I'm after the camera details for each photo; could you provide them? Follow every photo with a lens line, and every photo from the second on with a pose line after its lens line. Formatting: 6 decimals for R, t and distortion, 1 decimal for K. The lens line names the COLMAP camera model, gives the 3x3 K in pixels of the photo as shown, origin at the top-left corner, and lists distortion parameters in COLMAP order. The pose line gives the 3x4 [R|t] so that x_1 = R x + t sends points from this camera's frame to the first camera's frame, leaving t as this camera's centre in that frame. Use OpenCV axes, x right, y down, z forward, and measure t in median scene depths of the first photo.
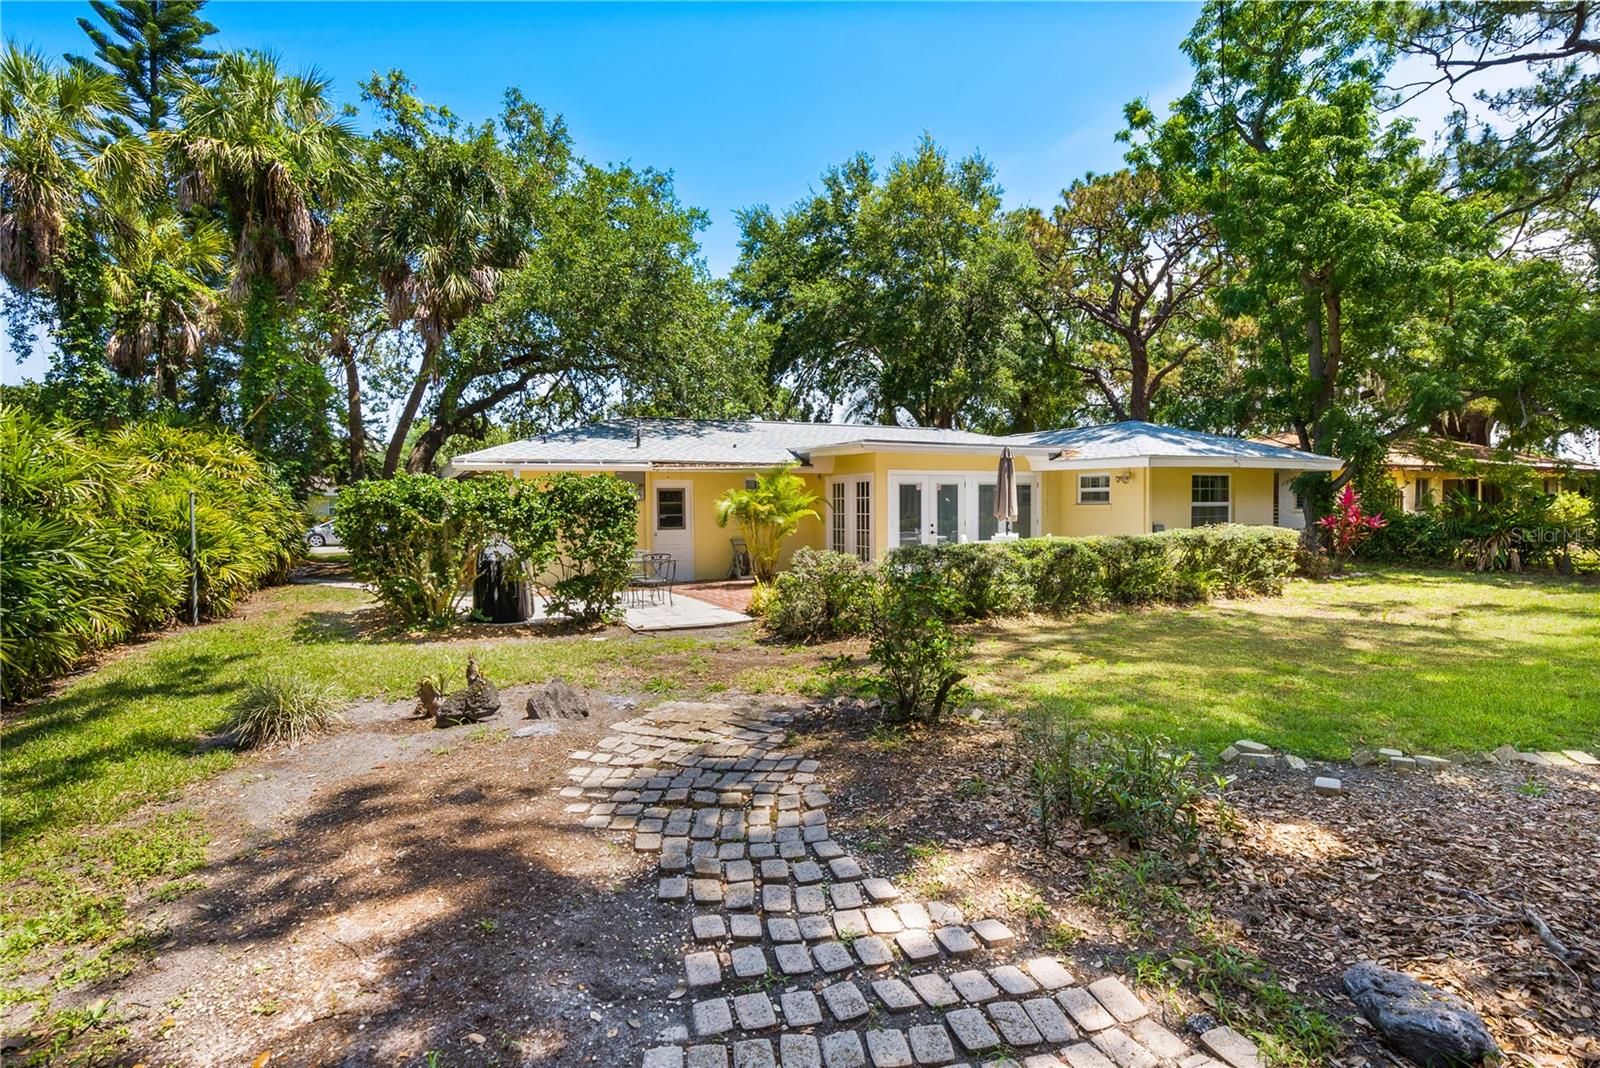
lens RADIAL K [[779.7, 0, 806.4], [0, 779.7, 528.2], [0, 0, 1]] dist [-0.001912, -0.000051]
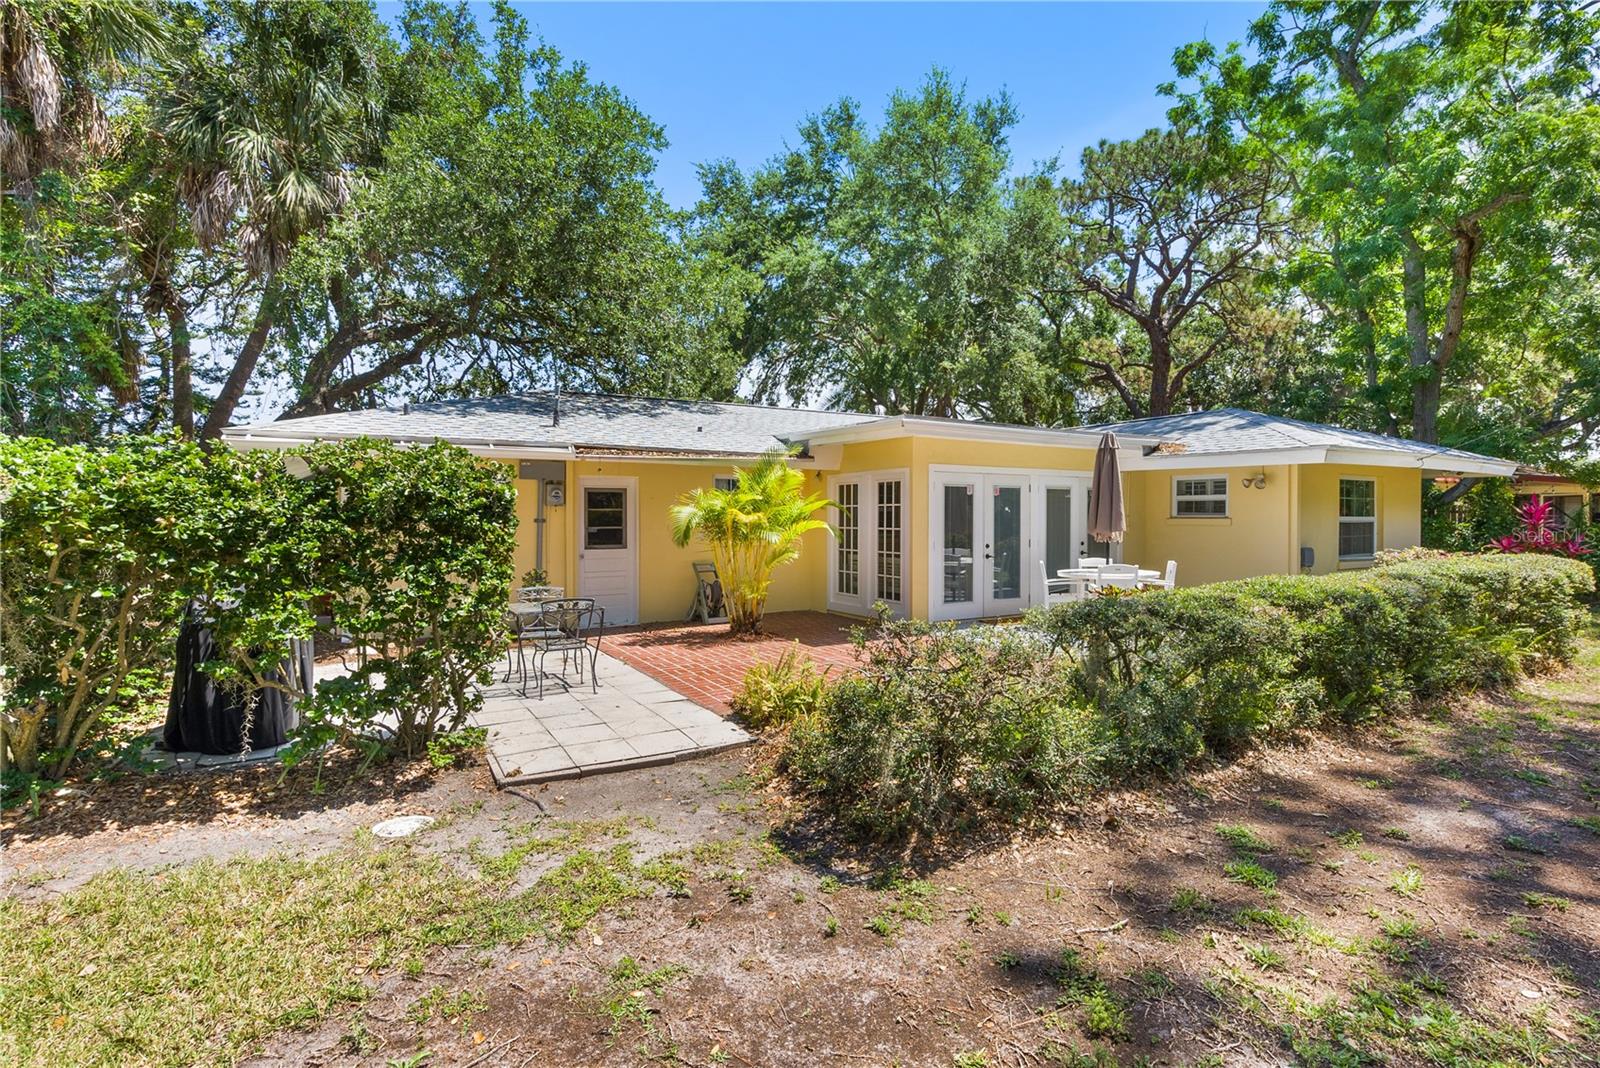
lens RADIAL K [[727.9, 0, 791.6], [0, 727.9, 529.7], [0, 0, 1]] dist [-0.006793, 0.003263]
pose [[0.998239, 0.010271, 0.058430, -0.046535], [-0.009644, 0.999893, -0.010997, -0.008925], [-0.058537, 0.010414, 0.998231, 0.344609]]
